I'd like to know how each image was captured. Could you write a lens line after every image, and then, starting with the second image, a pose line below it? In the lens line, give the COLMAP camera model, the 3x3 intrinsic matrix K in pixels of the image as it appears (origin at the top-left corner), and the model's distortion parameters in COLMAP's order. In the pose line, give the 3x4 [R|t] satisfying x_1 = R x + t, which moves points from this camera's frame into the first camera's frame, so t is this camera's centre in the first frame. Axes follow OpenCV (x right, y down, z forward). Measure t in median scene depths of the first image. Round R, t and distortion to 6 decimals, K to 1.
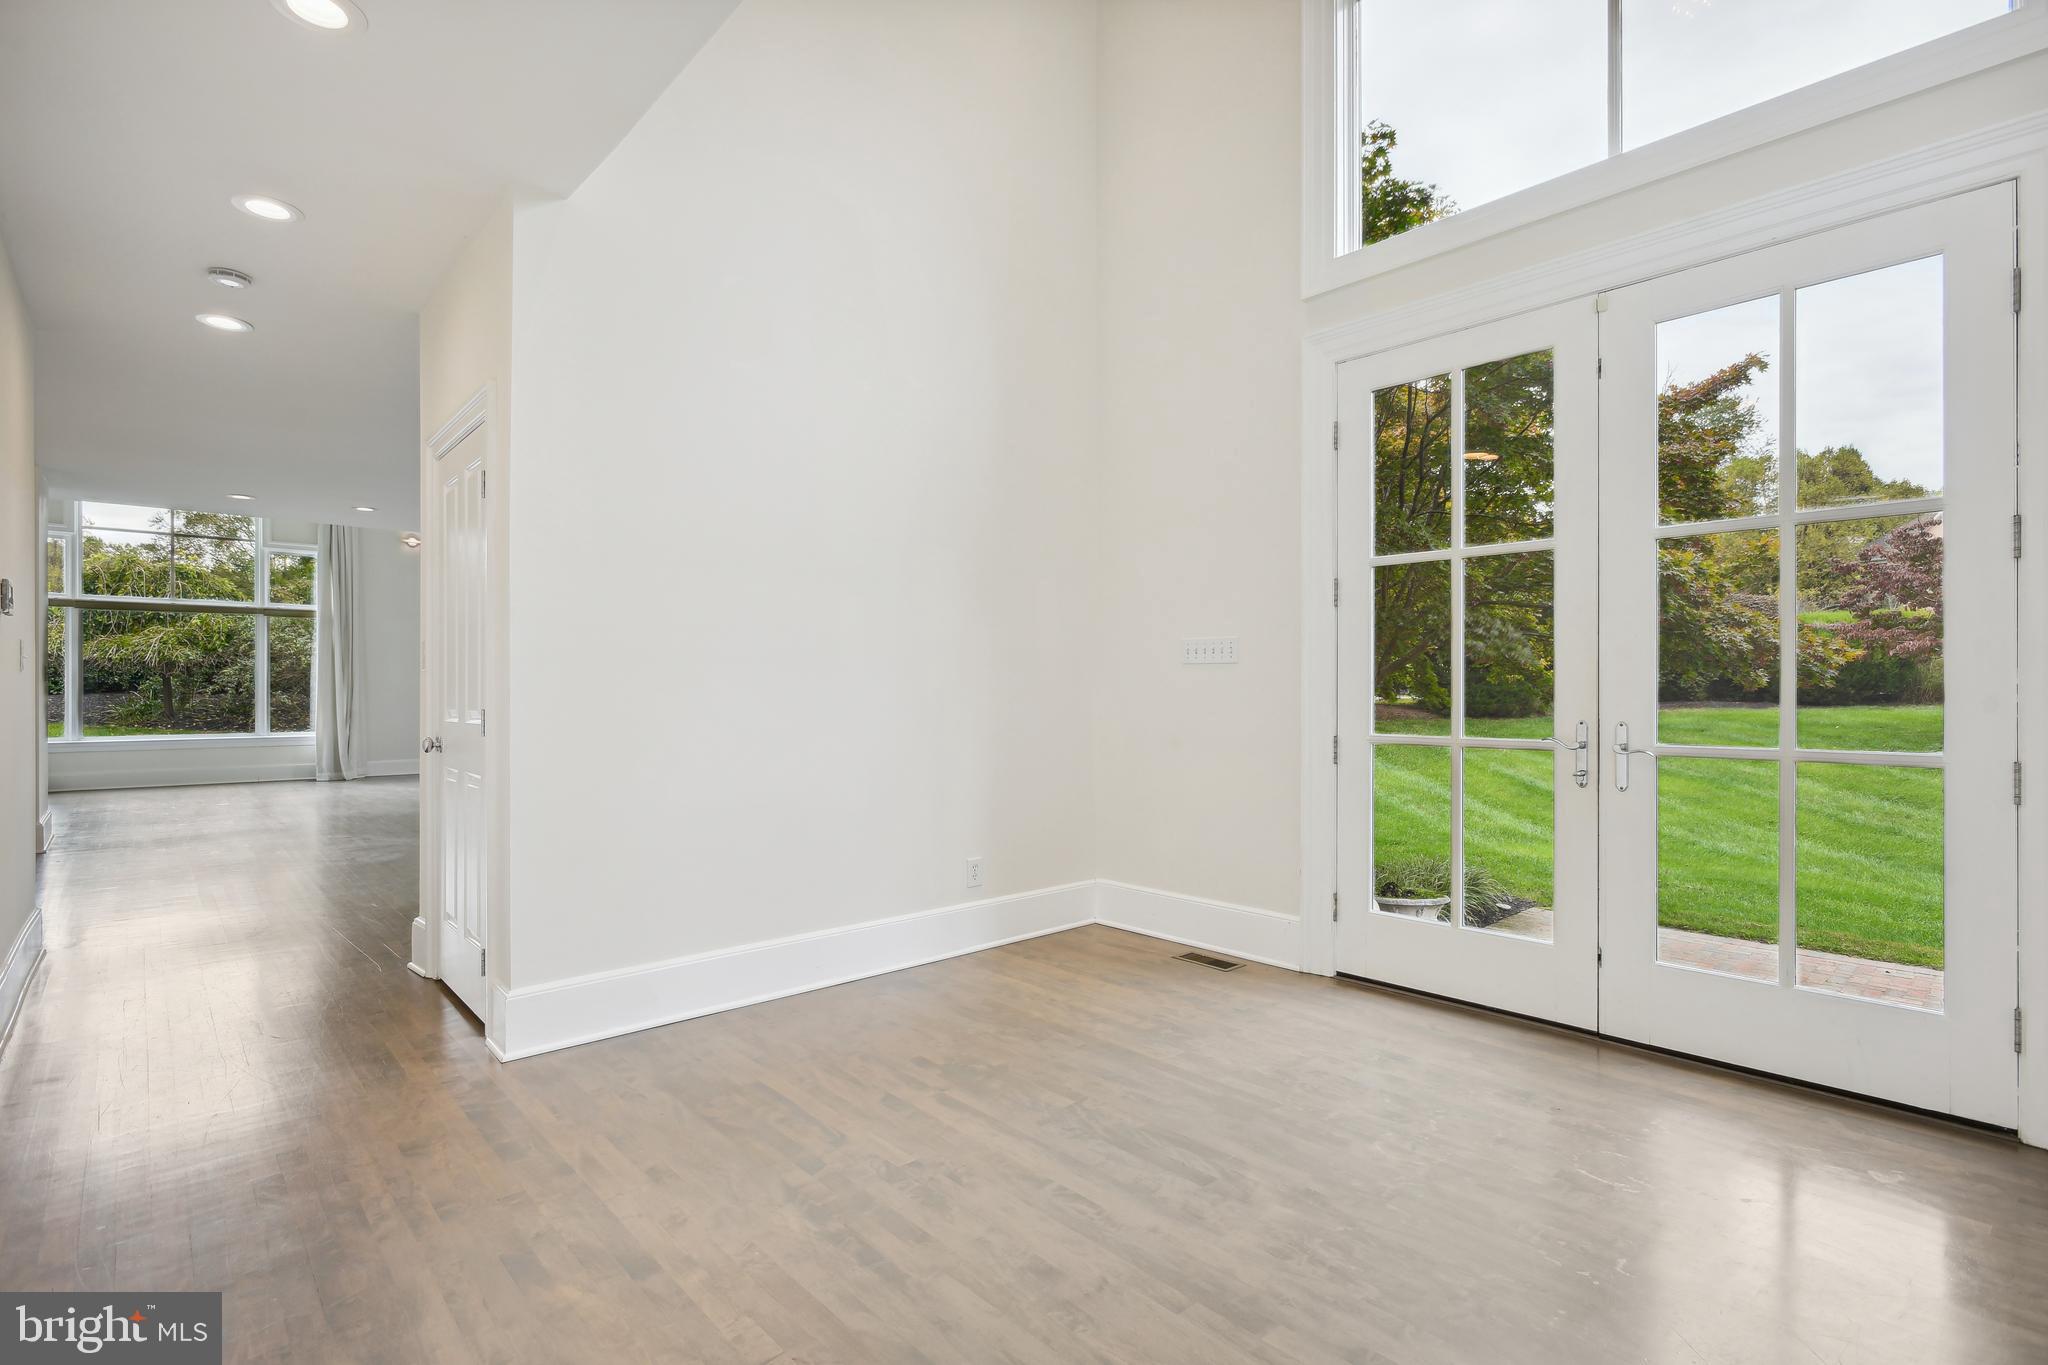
lens RADIAL K [[953.0, 0, 1024.0], [0, 953.0, 682.5], [0, 0, 1]] dist [-0.012519, 0.000240]
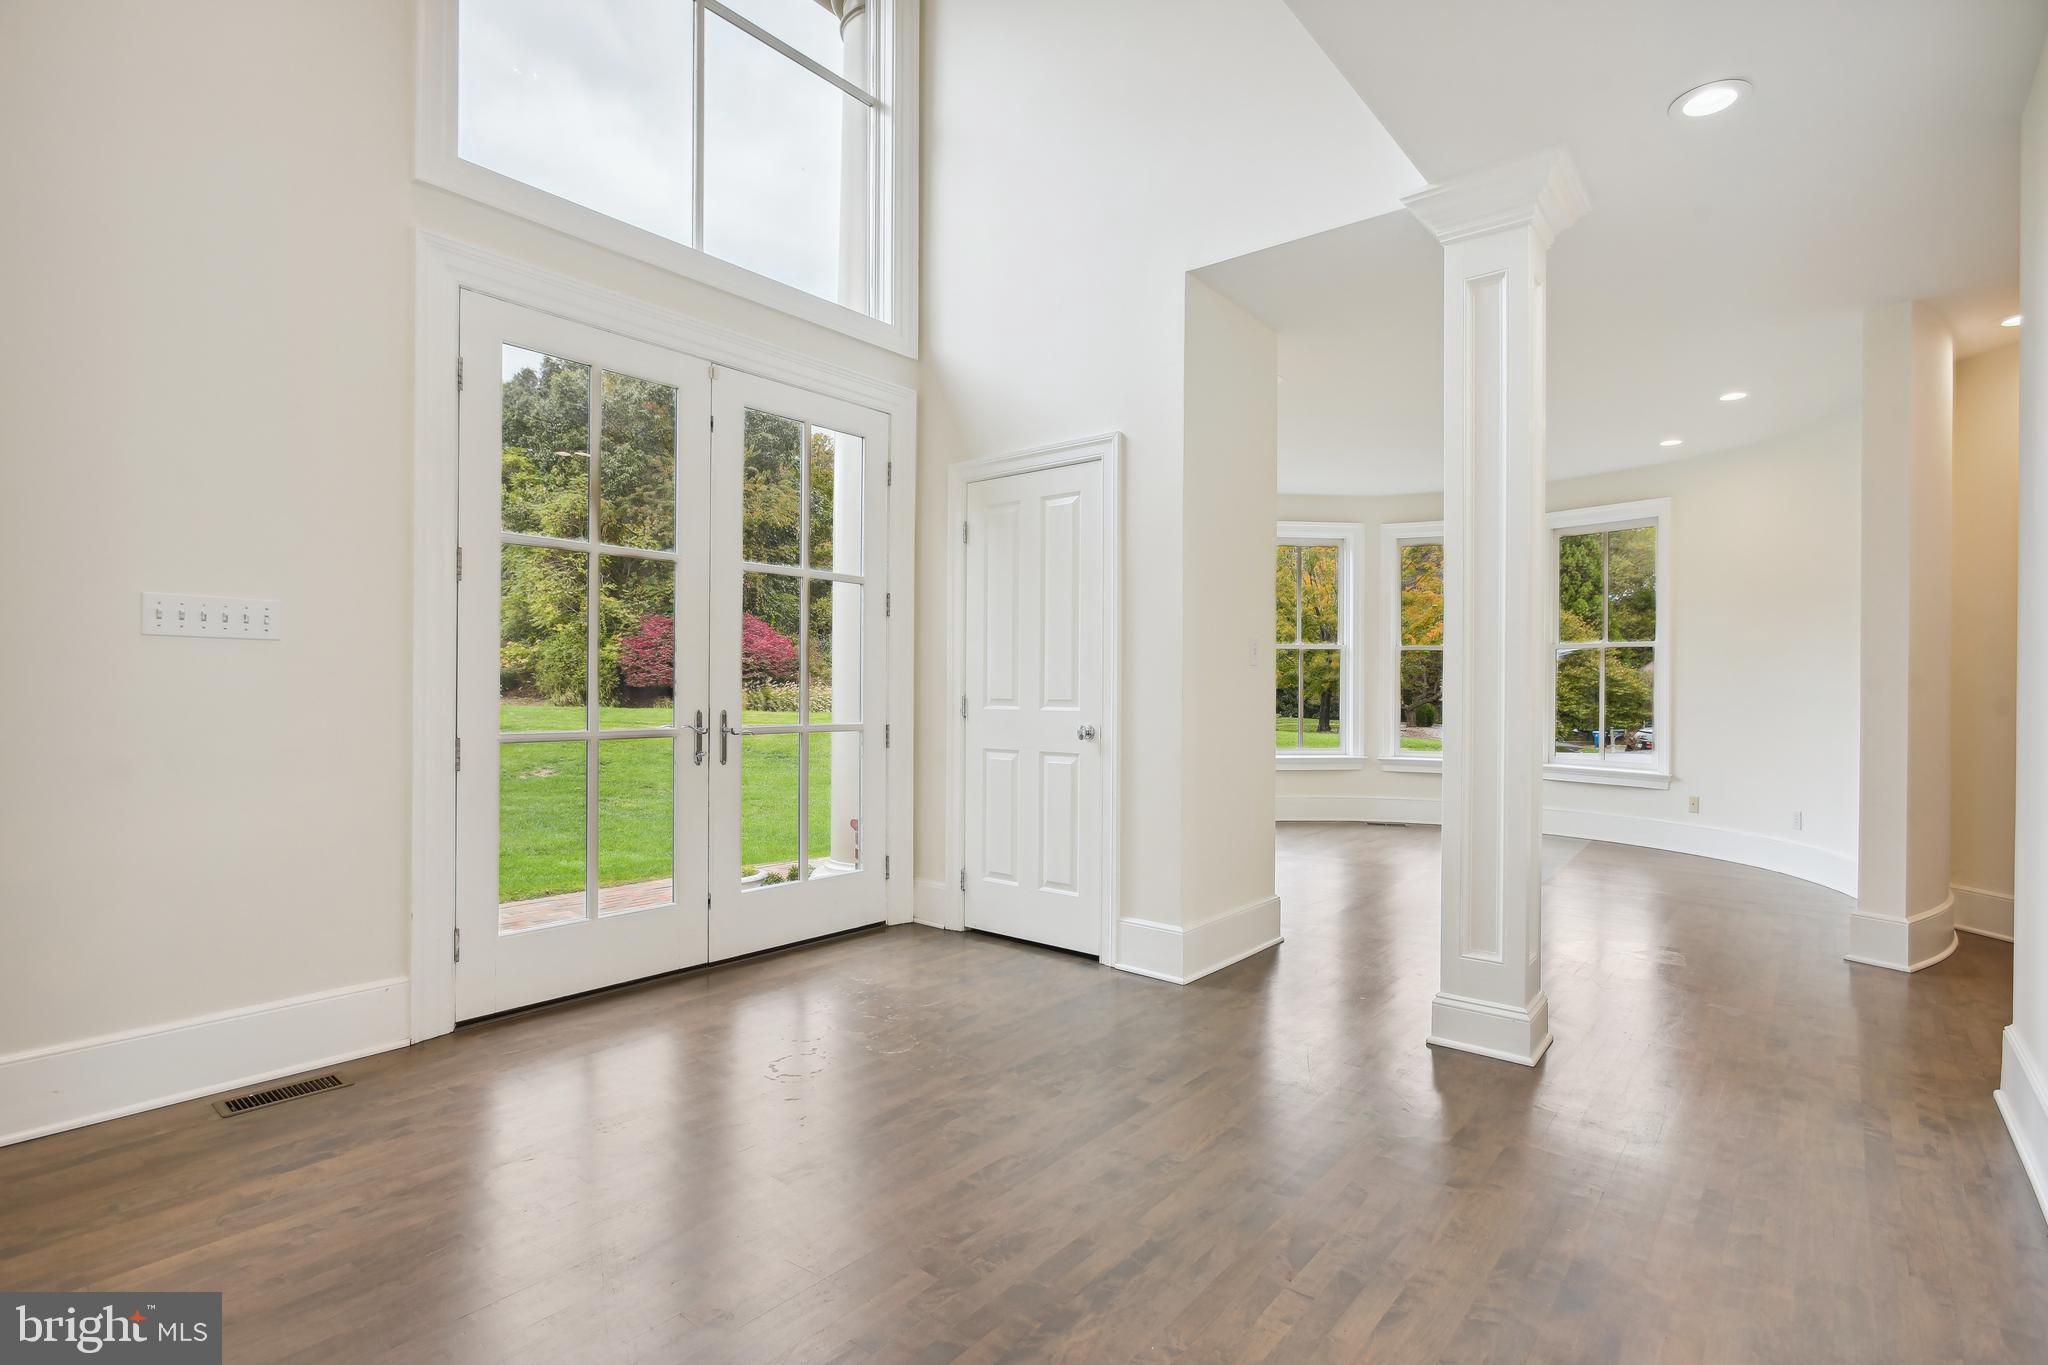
lens RADIAL K [[981.0, 0, 1016.1], [0, 981.0, 676.3], [0, 0, 1]] dist [-0.002788, -0.000005]
pose [[-0.130465, 0.009763, 0.991405, -0.689966], [-0.016660, 0.999789, -0.012038, 0.005880], [-0.991313, -0.018087, -0.130274, 0.750419]]
